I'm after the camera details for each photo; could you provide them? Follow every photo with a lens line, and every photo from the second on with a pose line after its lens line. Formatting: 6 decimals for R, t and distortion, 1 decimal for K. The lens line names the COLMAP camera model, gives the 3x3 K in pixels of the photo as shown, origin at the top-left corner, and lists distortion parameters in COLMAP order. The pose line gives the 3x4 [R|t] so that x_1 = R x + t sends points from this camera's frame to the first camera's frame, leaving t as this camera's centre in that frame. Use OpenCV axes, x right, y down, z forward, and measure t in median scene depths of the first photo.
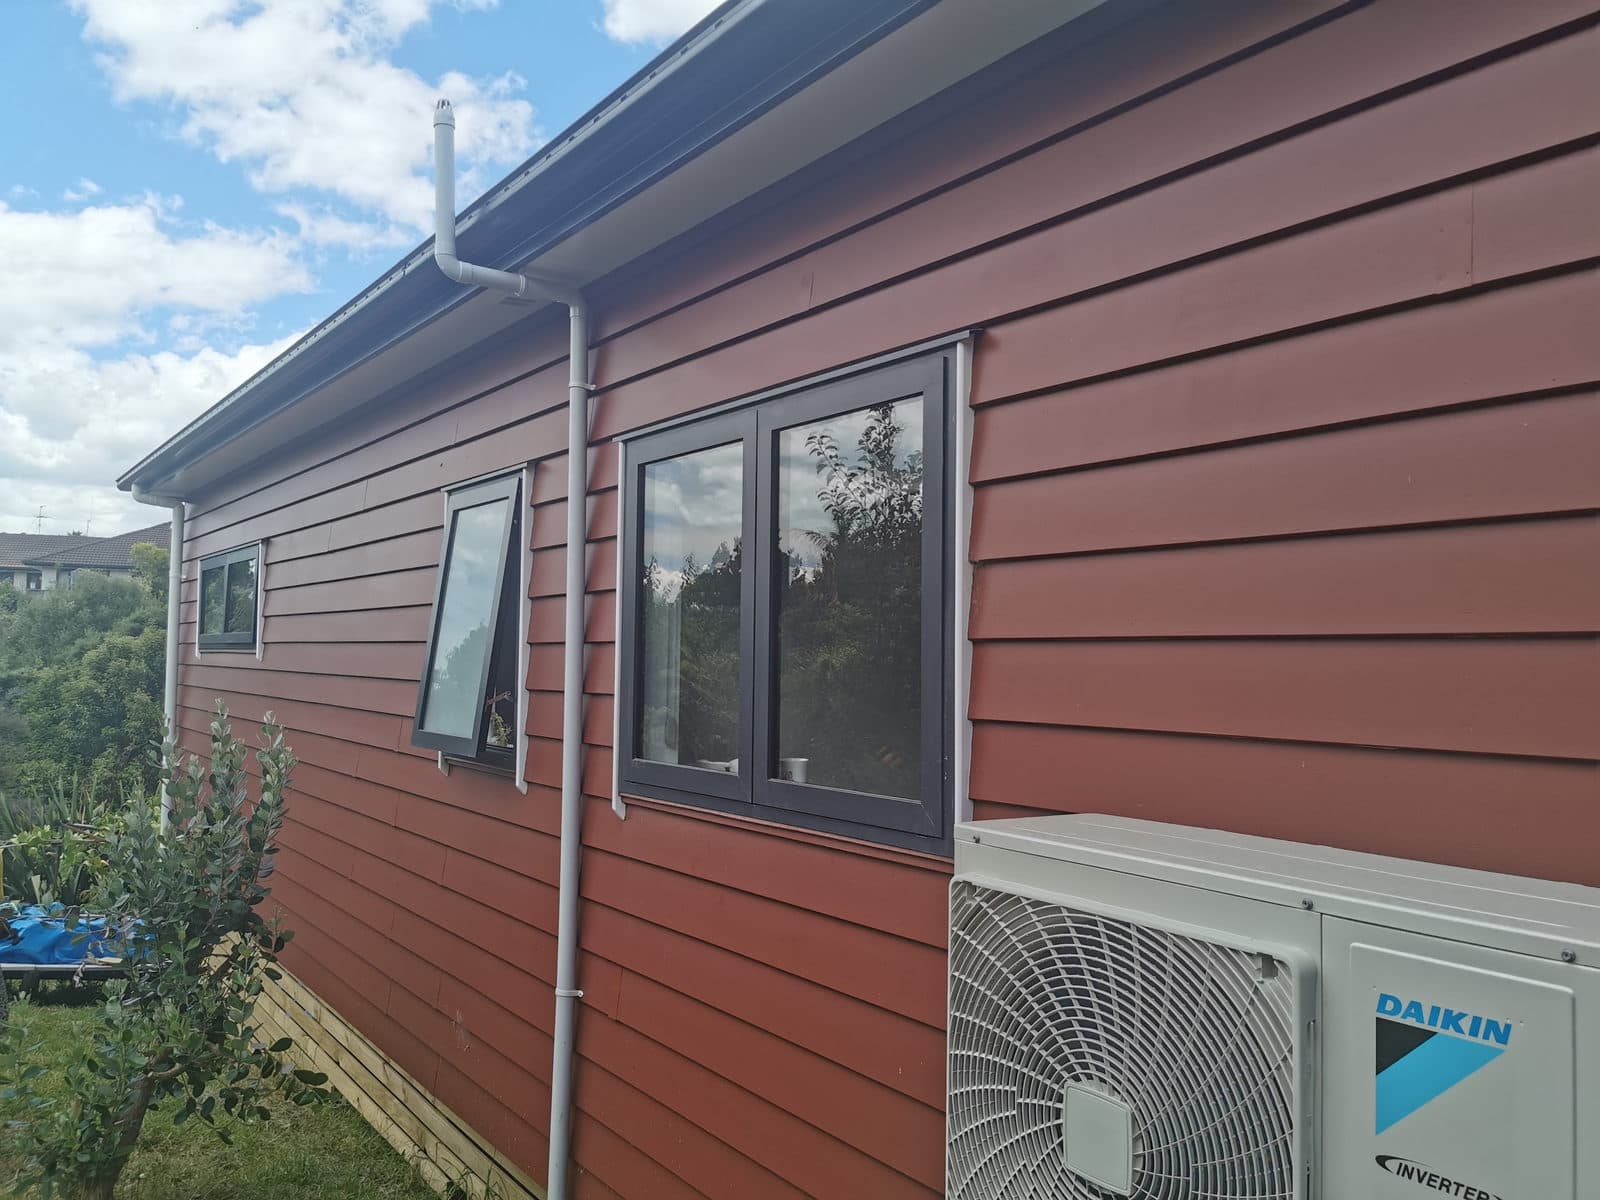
lens RADIAL K [[1223.6, 0, 800.0], [0, 1223.6, 600.0], [0, 0, 1]] dist [-0.007120, 0.001378]
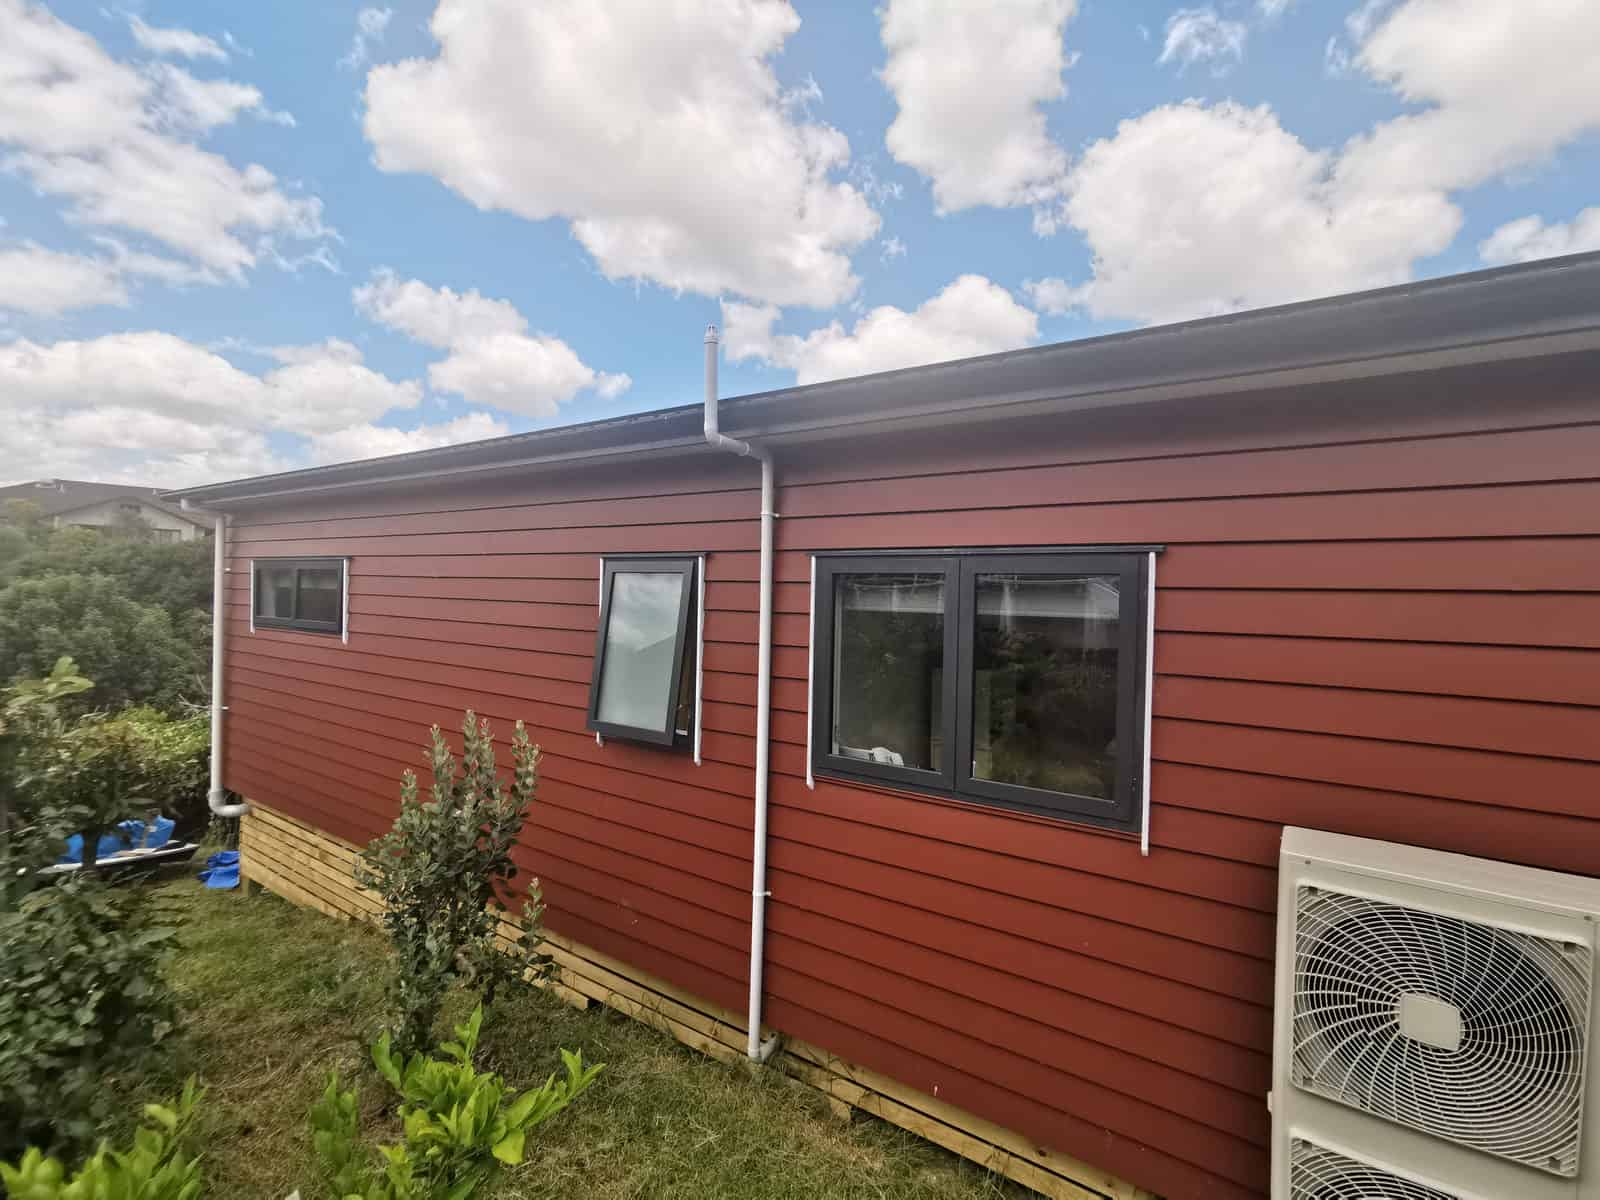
lens RADIAL K [[731.3, 0, 796.9], [0, 731.3, 598.5], [0, 0, 1]] dist [-0.011048, 0.010833]
pose [[0.941859, 0.003931, 0.335984, -0.469958], [-0.024783, 0.998021, 0.057795, -0.124062], [-0.335092, -0.062761, 0.940093, 0.104123]]
